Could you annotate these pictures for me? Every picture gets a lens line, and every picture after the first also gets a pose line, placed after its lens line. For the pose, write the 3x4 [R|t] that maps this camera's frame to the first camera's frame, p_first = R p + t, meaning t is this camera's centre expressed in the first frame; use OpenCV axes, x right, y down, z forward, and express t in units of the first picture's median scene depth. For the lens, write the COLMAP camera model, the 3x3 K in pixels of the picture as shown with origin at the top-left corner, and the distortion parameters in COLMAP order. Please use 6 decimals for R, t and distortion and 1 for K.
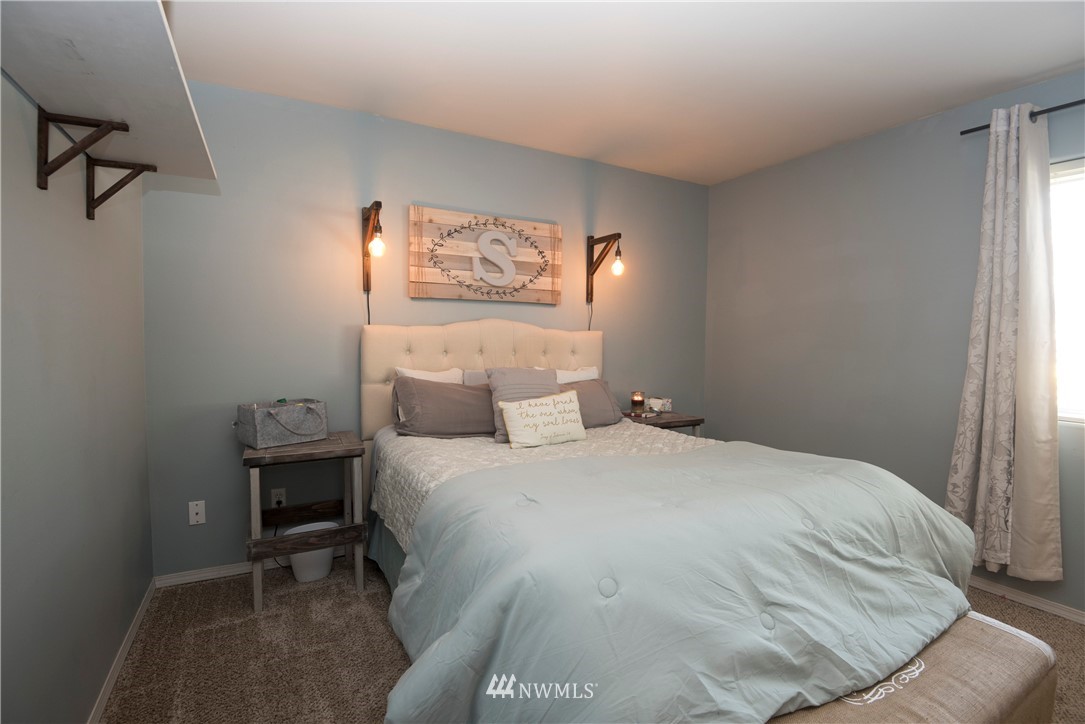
lens RADIAL K [[514.5, 0, 541.7], [0, 514.5, 358.8], [0, 0, 1]] dist [-0.026472, -0.005462]
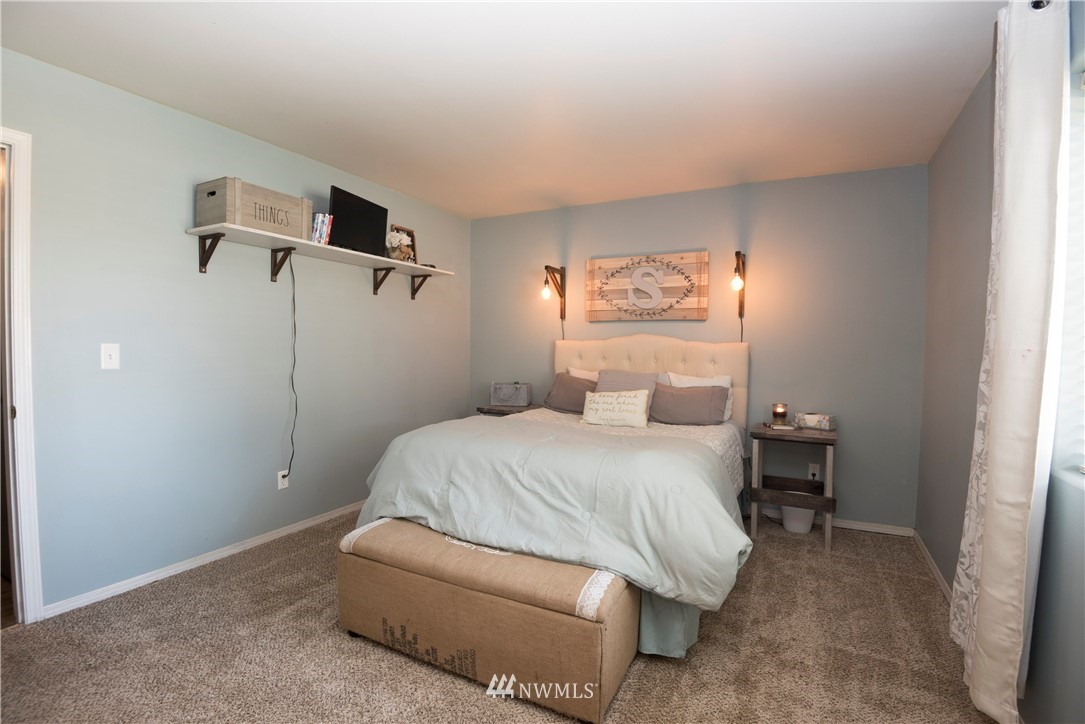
lens RADIAL K [[514.5, 0, 546.7], [0, 514.5, 367.5], [0, 0, 1]] dist [-0.026472, -0.005462]
pose [[0.524000, 0.028208, -0.851251, 0.903479], [-0.045233, 0.998963, 0.005259, 0.011681], [0.850516, 0.035749, 0.524732, 0.111955]]
